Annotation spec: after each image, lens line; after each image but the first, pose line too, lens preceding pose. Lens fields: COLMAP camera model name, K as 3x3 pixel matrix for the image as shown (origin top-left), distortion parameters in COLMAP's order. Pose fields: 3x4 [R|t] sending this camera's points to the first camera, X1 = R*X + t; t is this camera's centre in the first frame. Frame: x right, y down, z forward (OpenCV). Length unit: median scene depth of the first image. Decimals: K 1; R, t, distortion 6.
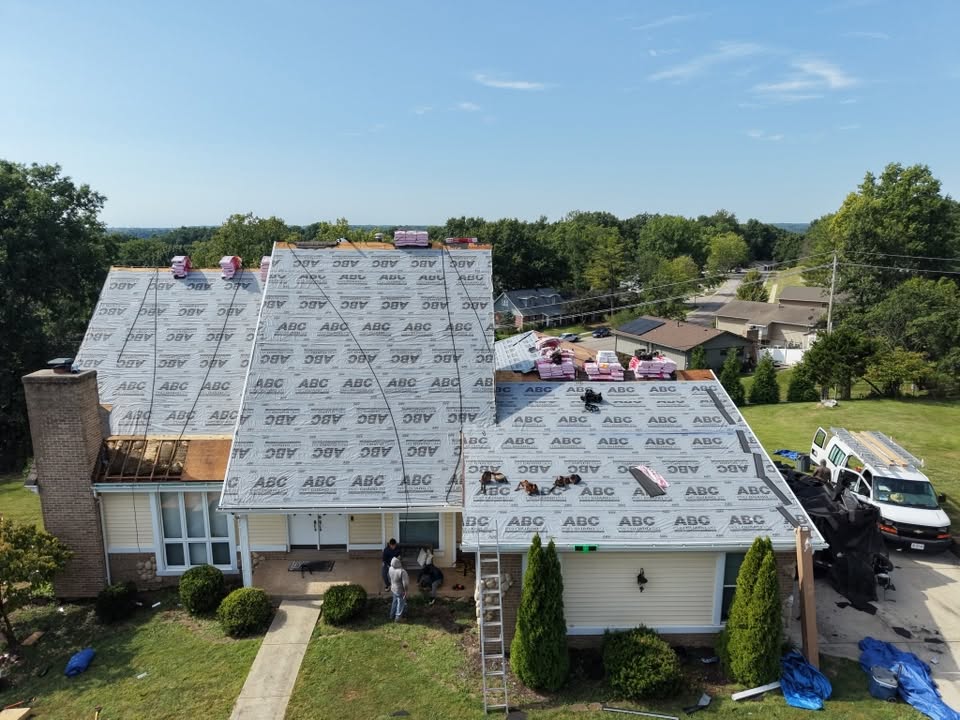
lens RADIAL K [[637.3, 0, 480.0], [0, 637.3, 360.0], [0, 0, 1]] dist [0.022964, -0.000105]
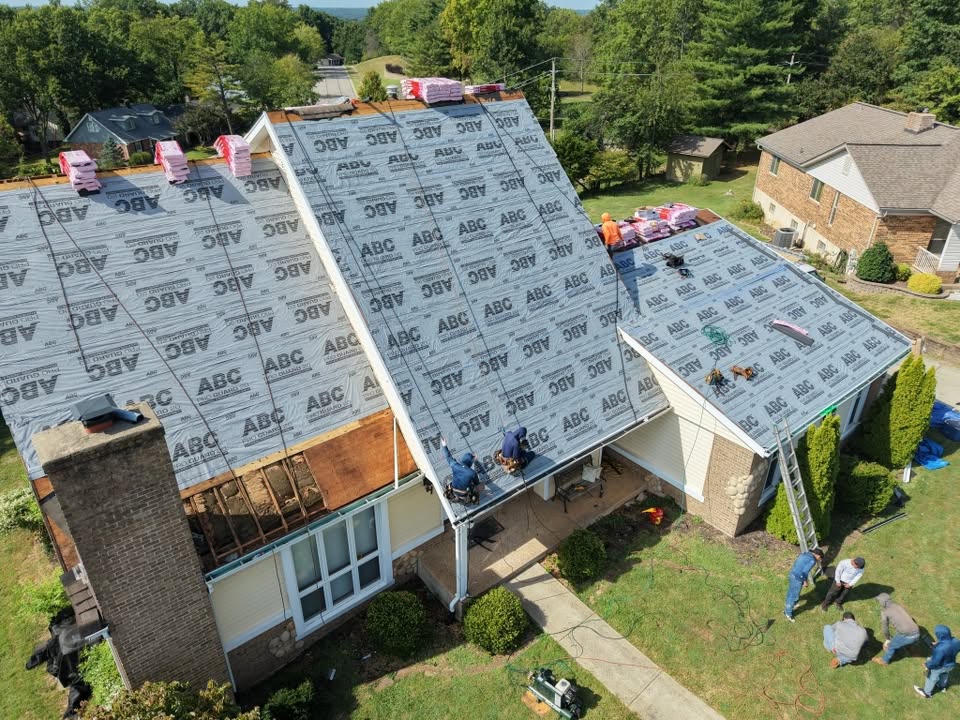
lens RADIAL K [[637.3, 0, 480.0], [0, 637.3, 360.0], [0, 0, 1]] dist [0.022964, -0.000105]
pose [[0.797855, -0.288288, 0.529450, -0.547705], [0.124597, 0.938140, 0.323061, -0.133582], [-0.589833, -0.191788, 0.784419, 0.344603]]
